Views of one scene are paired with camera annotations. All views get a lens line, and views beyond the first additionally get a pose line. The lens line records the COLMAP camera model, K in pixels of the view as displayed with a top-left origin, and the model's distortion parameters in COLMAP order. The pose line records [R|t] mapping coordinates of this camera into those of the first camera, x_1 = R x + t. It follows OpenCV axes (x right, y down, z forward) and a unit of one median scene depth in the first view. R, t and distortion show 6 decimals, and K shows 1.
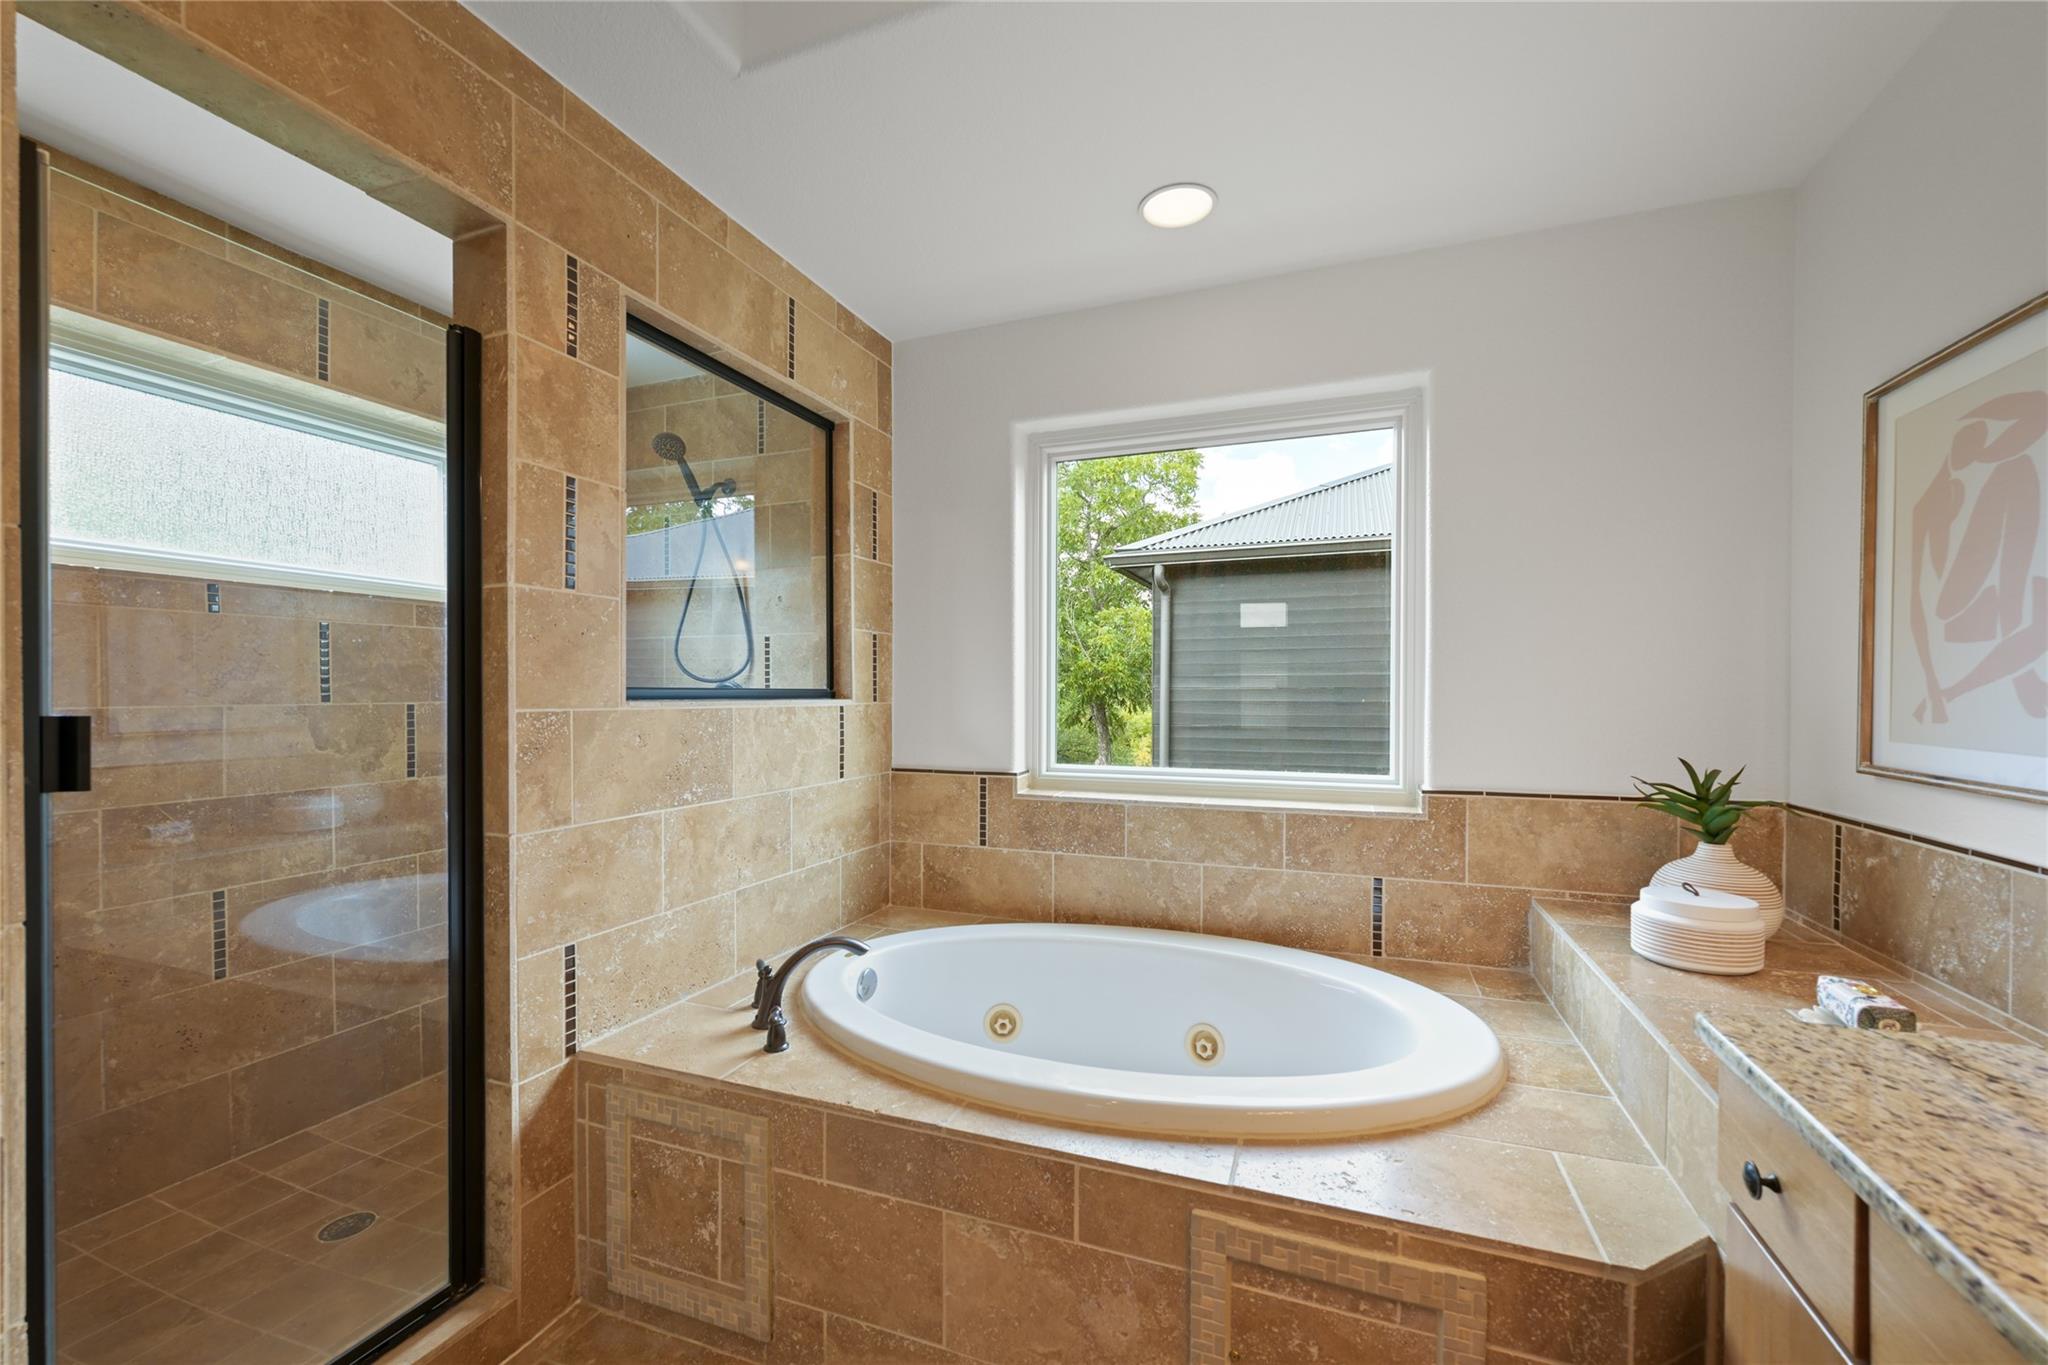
lens RADIAL K [[818.5, 0, 1033.6], [0, 818.5, 702.6], [0, 0, 1]] dist [-0.001706, 0.000206]
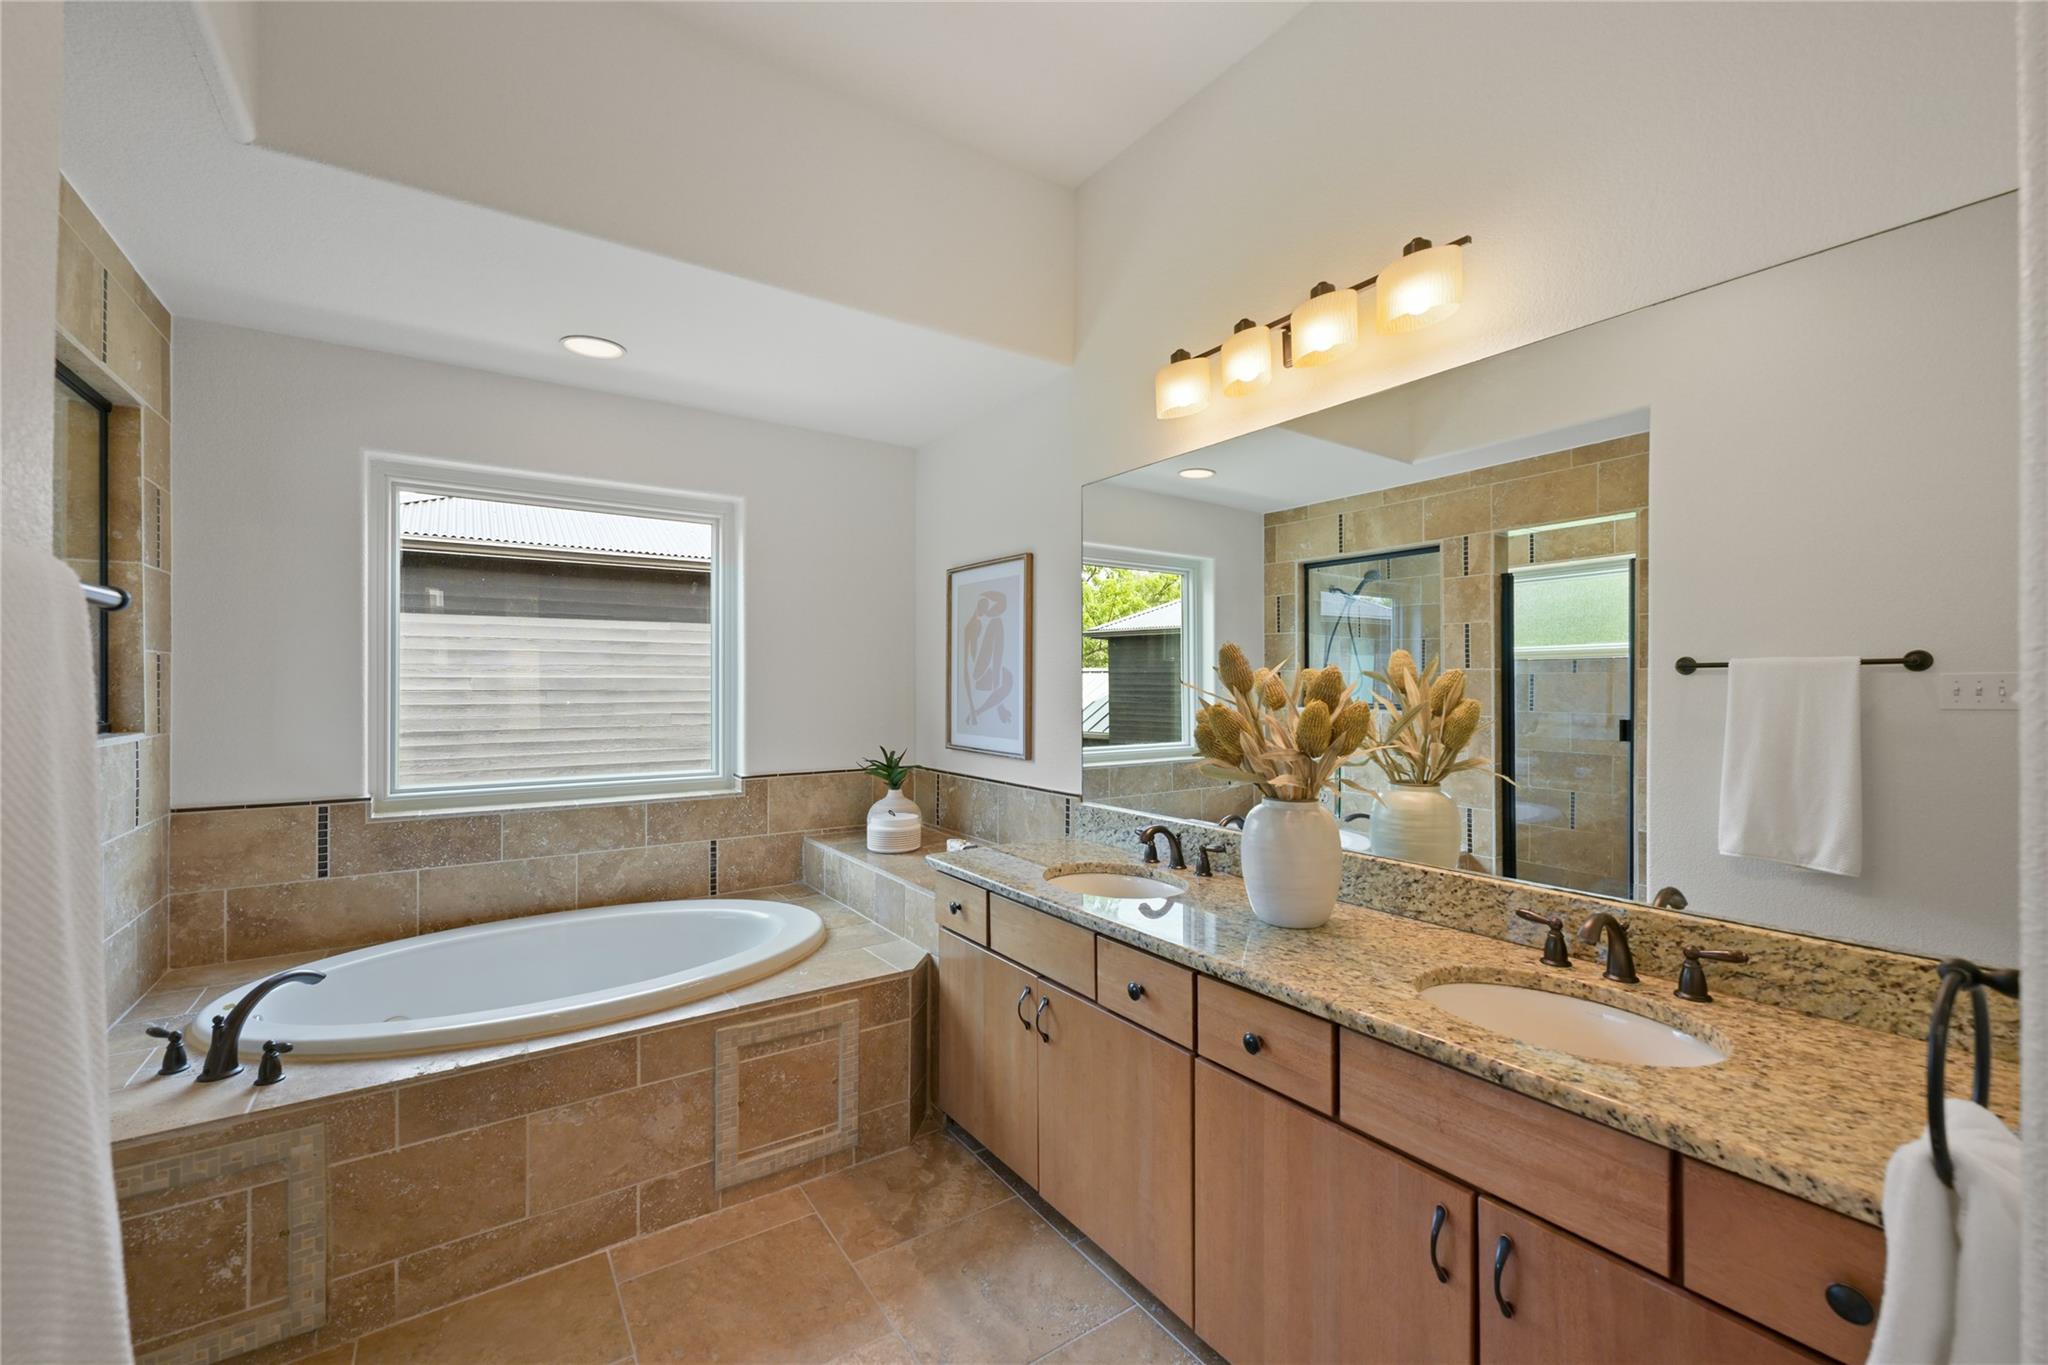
lens RADIAL K [[818.5, 0, 1020.0], [0, 818.5, 688.2], [0, 0, 1]] dist [-0.001706, 0.000206]
pose [[0.572858, -0.002858, 0.819650, -0.537529], [0.009162, 0.999954, -0.002917, -0.053484], [-0.819604, 0.009181, 0.572858, -0.322918]]
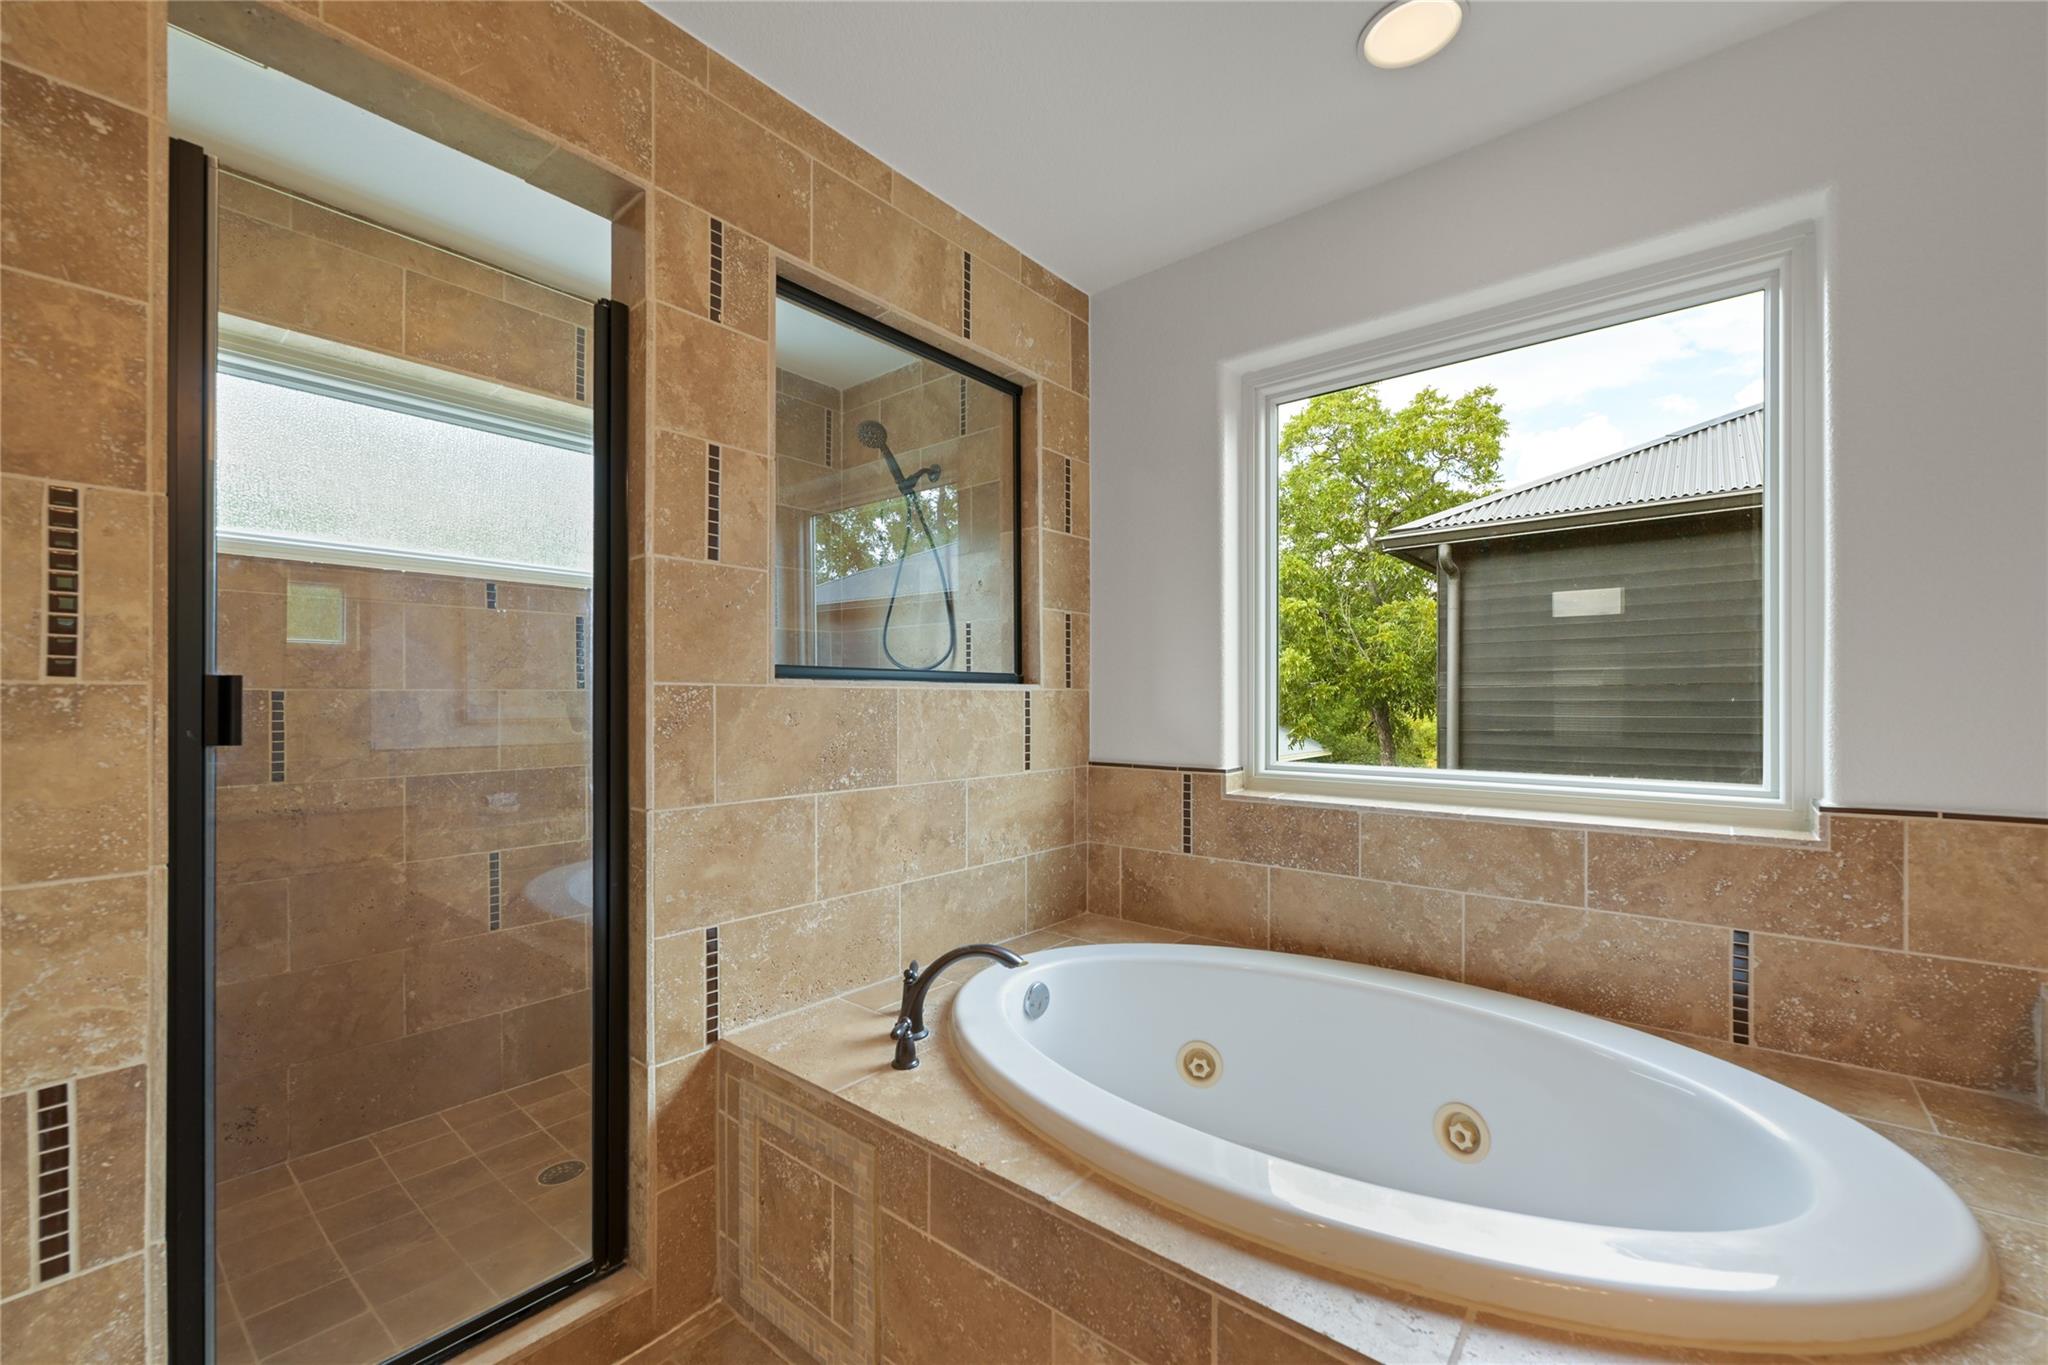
lens RADIAL K [[818.5, 0, 1033.5], [0, 818.5, 700.0], [0, 0, 1]] dist [-0.001706, 0.000206]
pose [[0.946506, -0.002249, -0.322679, 0.091186], [-0.001342, 0.999940, -0.010906, 0.031792], [0.322685, 0.010755, 0.946445, 0.175168]]
